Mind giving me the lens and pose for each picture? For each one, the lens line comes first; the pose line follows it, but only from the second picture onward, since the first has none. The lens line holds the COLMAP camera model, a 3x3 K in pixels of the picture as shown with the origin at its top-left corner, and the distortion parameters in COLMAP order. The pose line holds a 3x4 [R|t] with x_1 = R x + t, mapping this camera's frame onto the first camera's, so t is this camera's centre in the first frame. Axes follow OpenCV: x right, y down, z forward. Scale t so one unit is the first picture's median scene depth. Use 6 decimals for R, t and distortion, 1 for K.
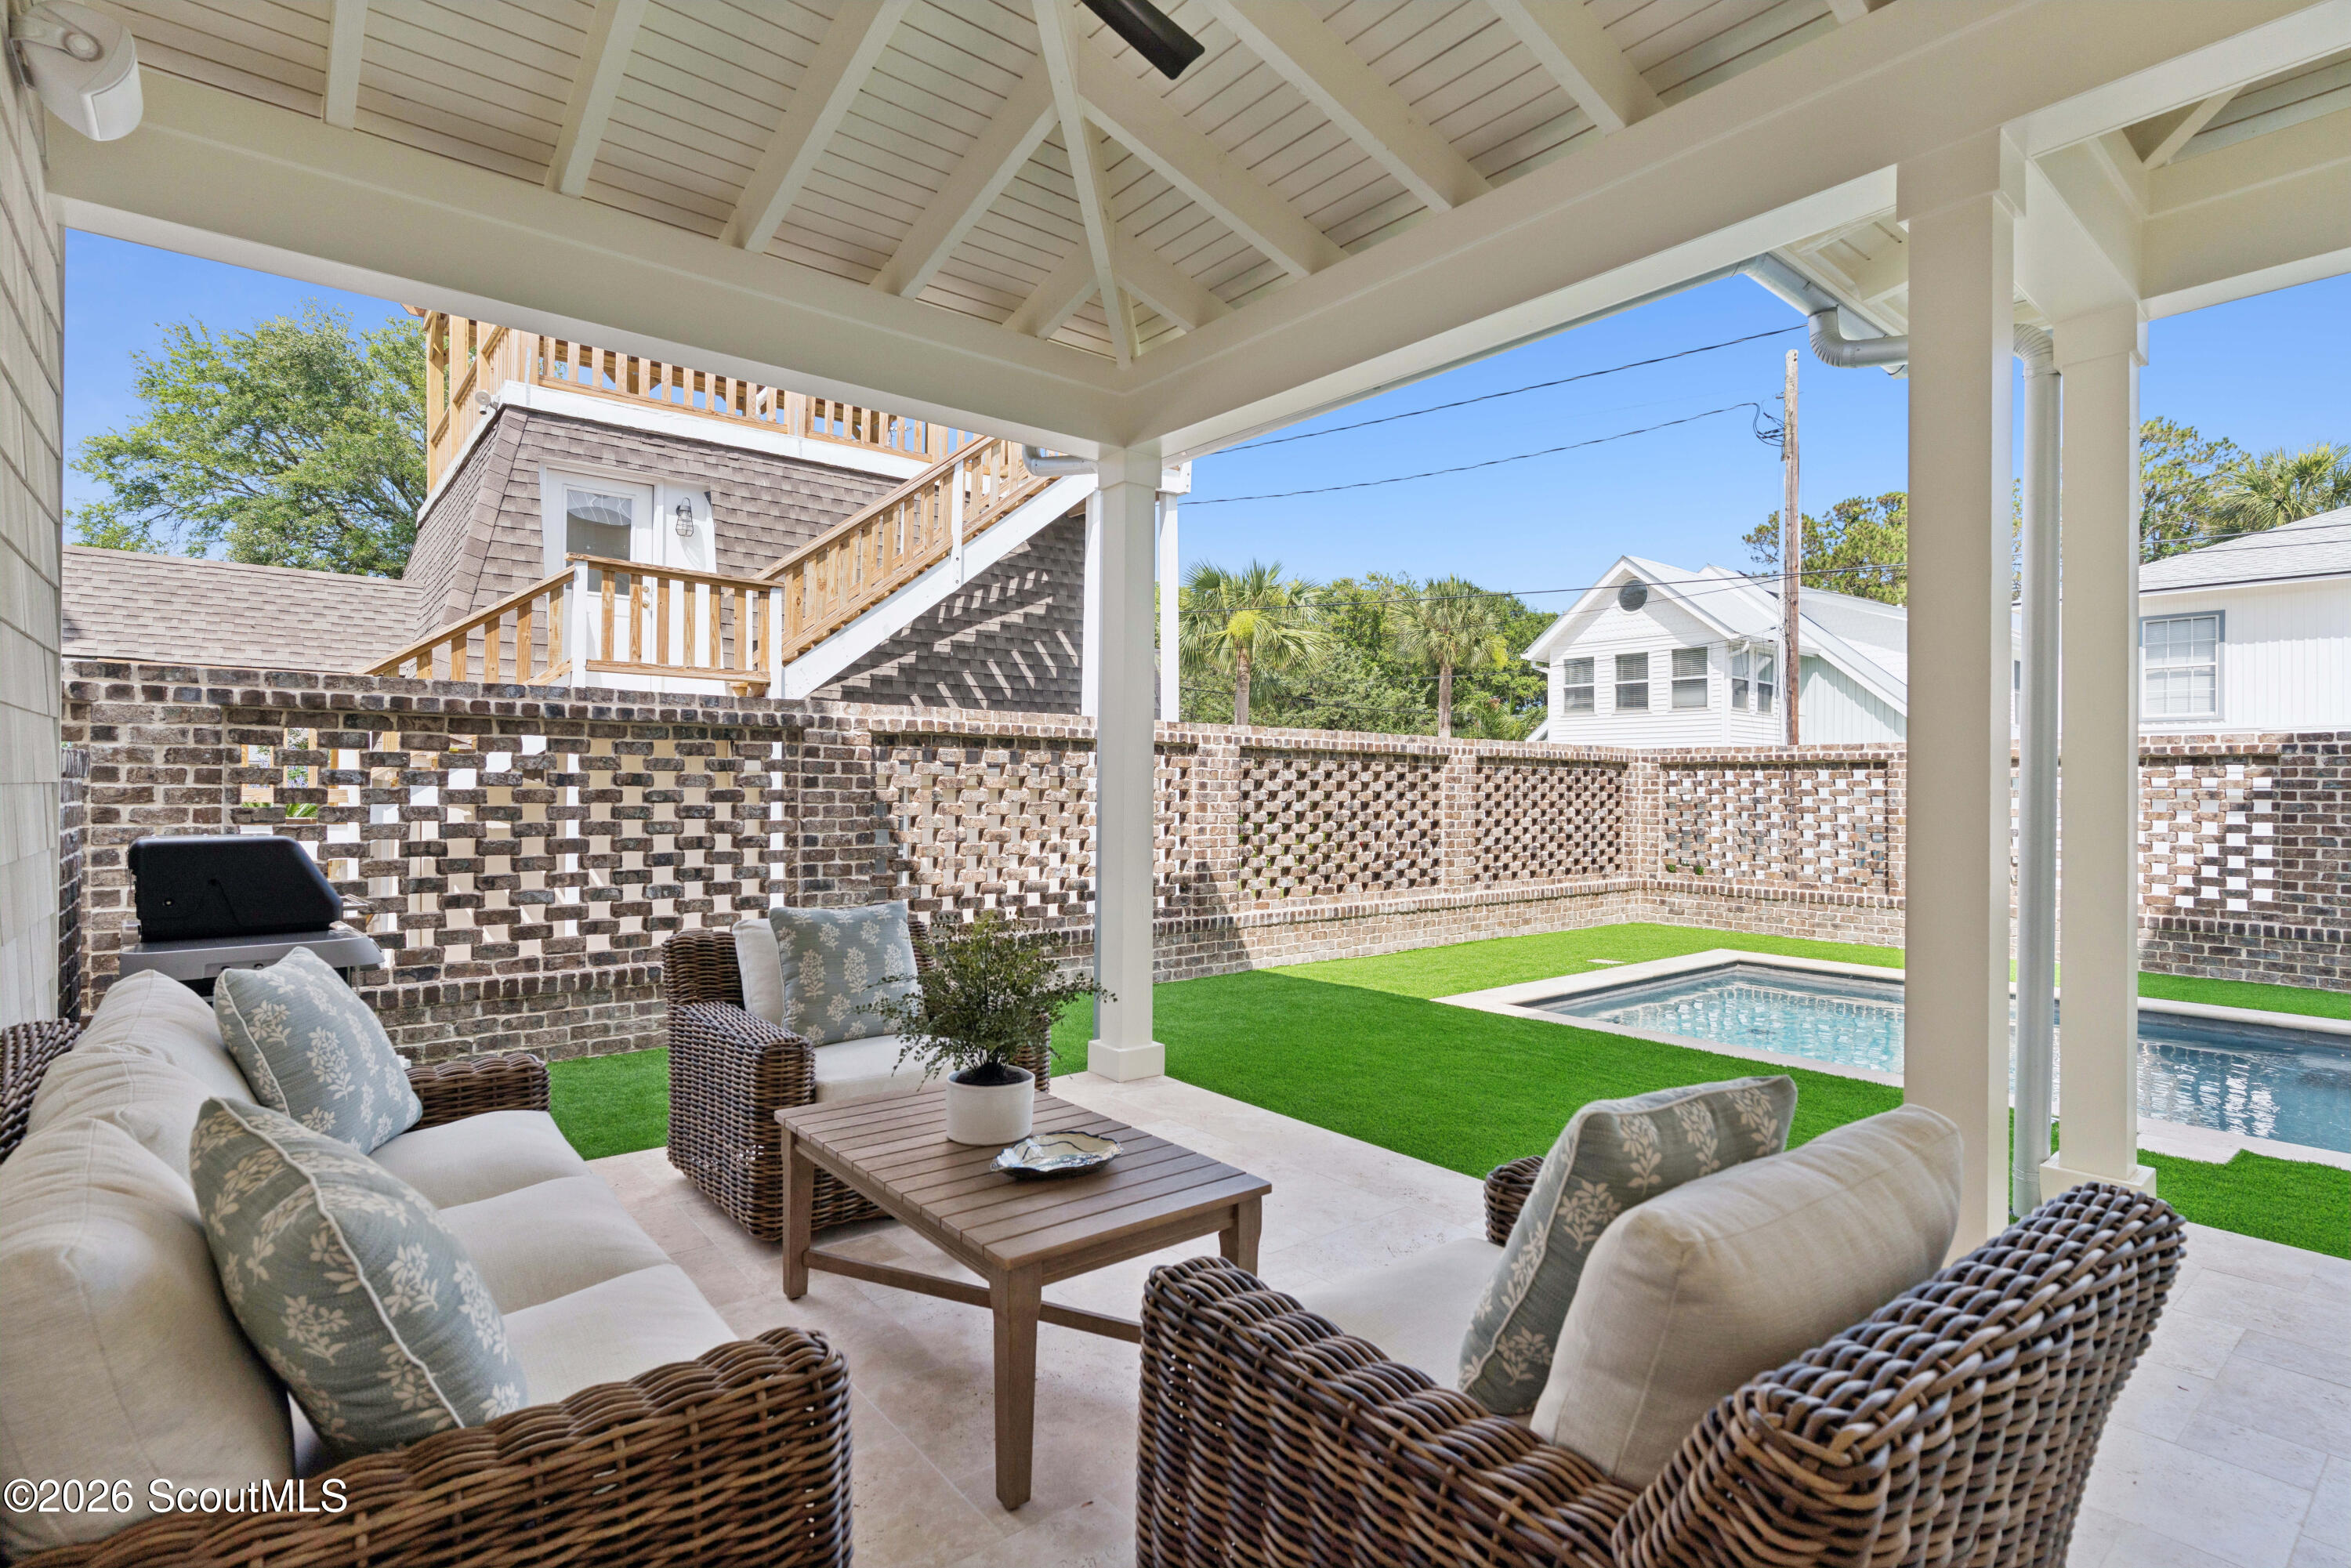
lens RADIAL K [[1149.1, 0, 1179.0], [0, 1149.1, 769.4], [0, 0, 1]] dist [-0.003944, -0.000069]
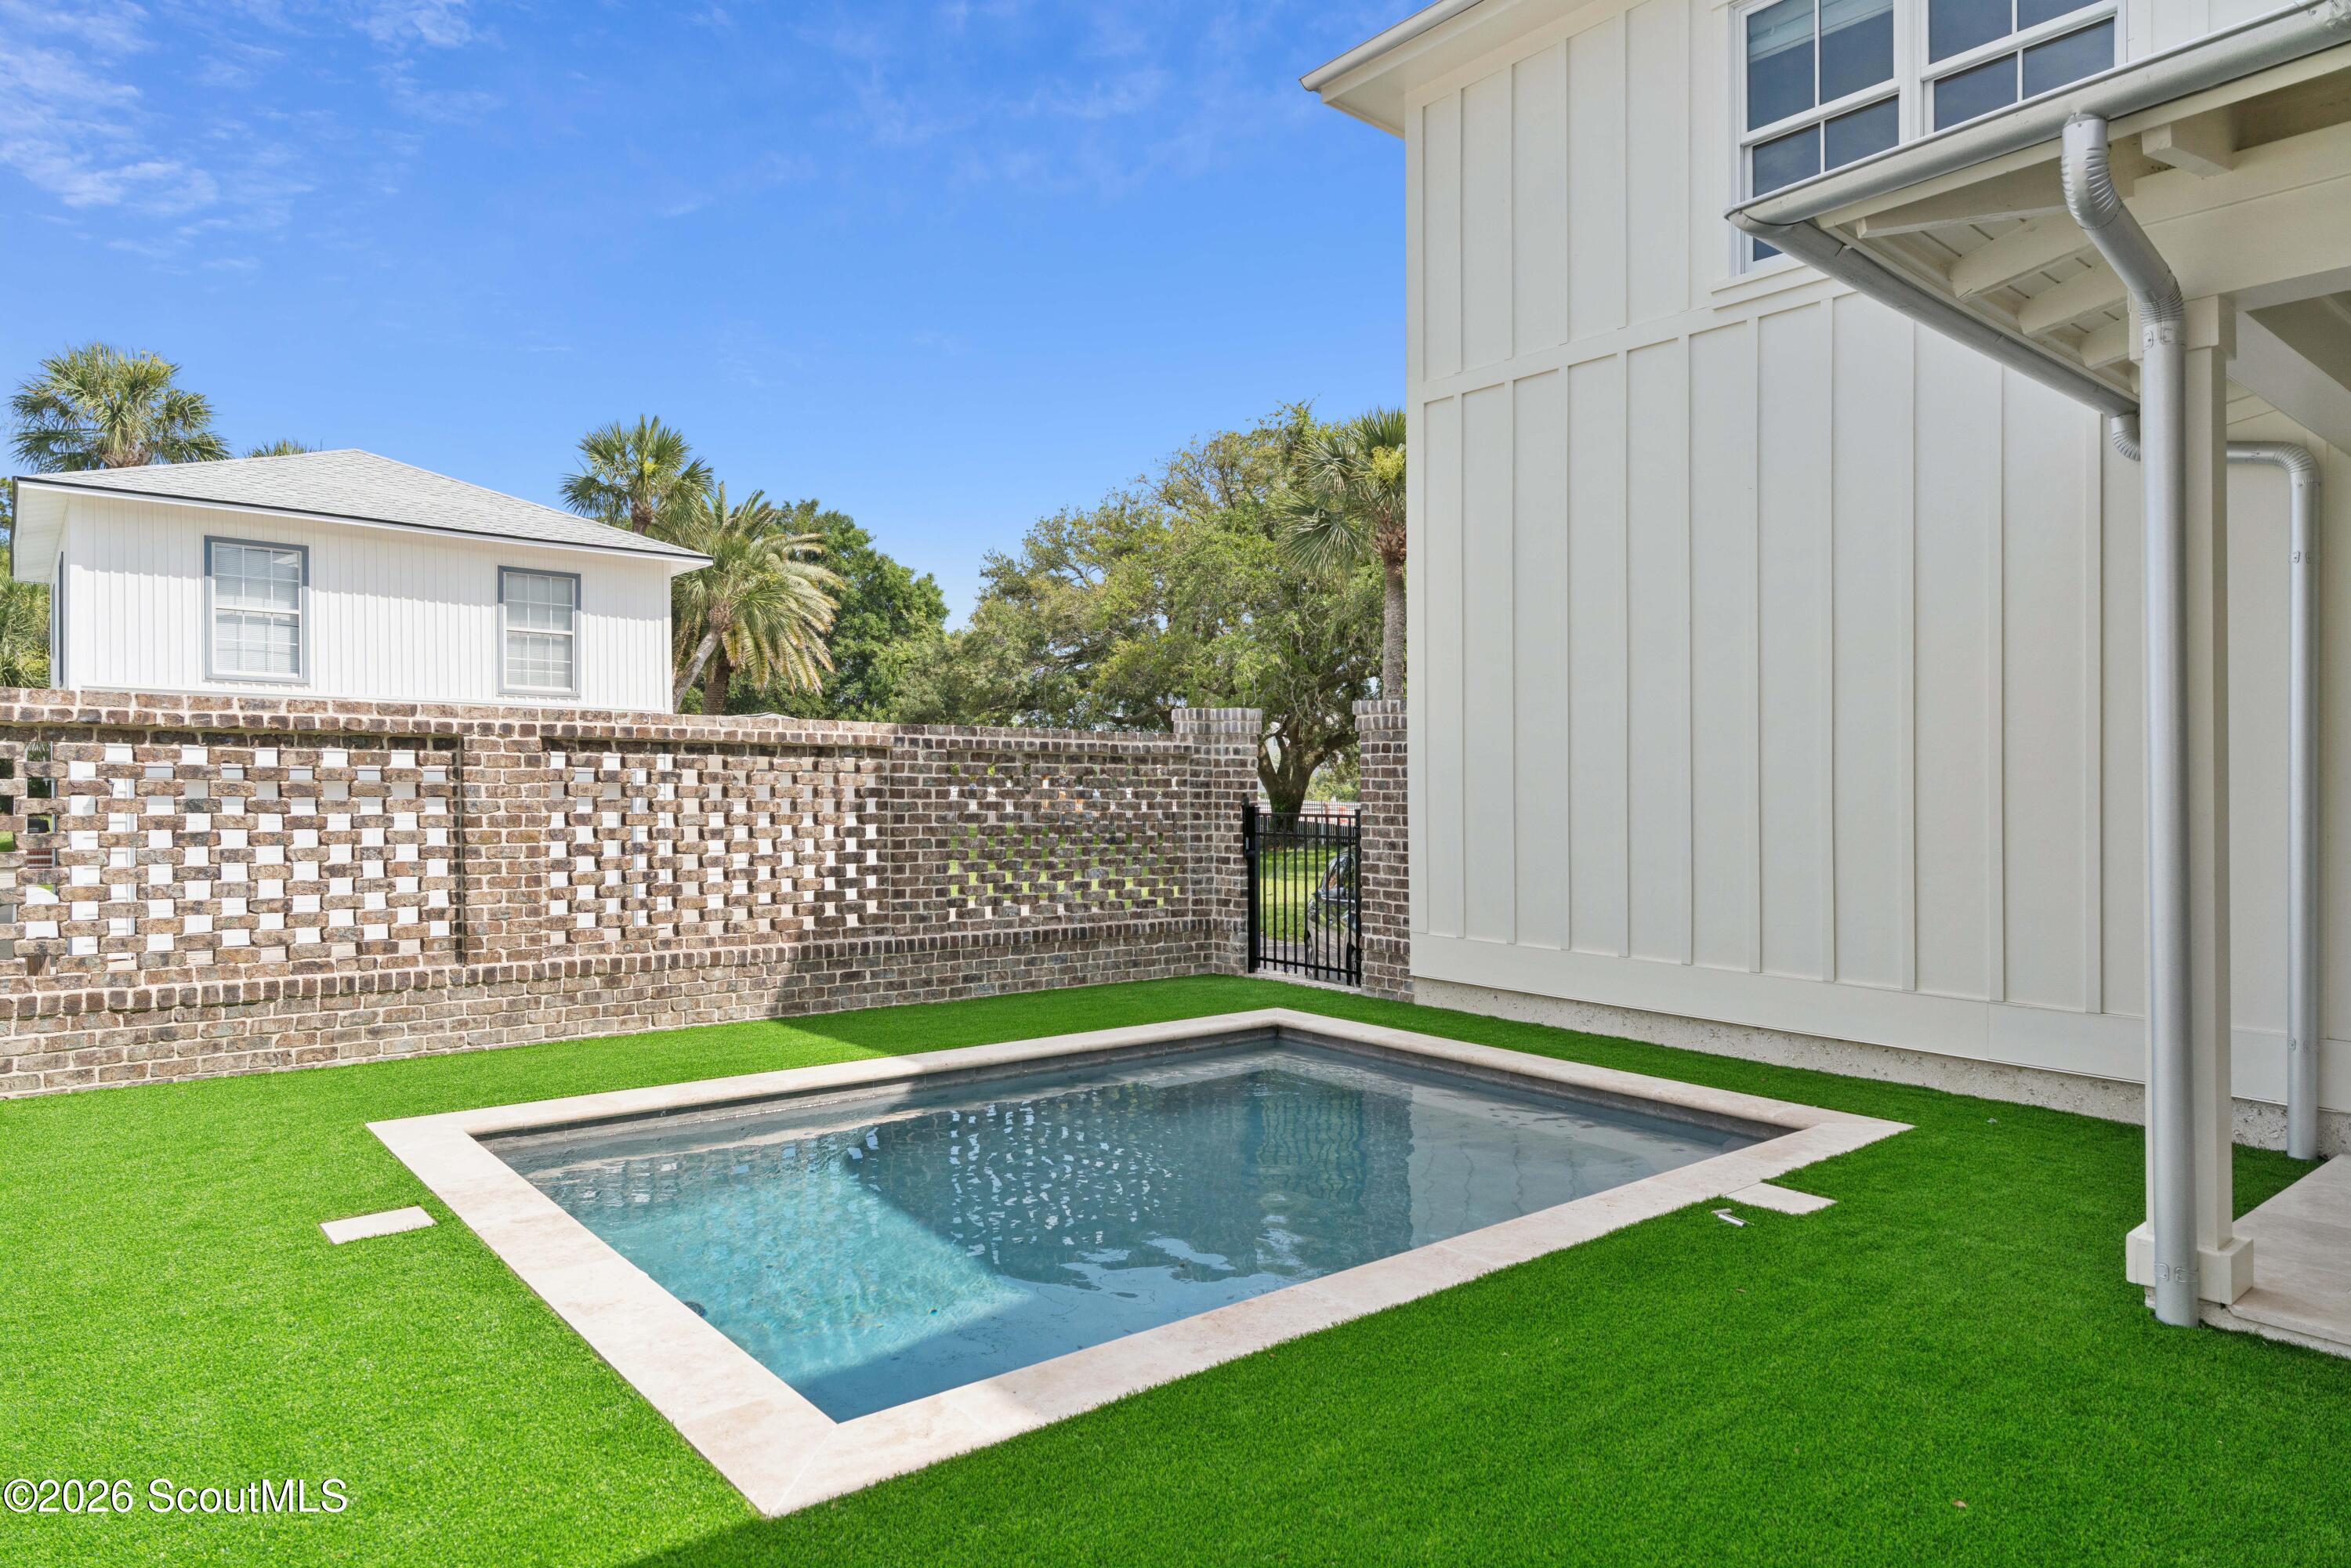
lens RADIAL K [[1423.7, 0, 1181.7], [0, 1423.7, 785.0], [0, 0, 1]] dist [0.006782, 0.000668]
pose [[-0.018347, -0.007039, 0.999807, -0.150694], [-0.029135, 0.999554, 0.006502, 0.002473], [-0.999407, -0.029010, -0.018544, 0.785224]]
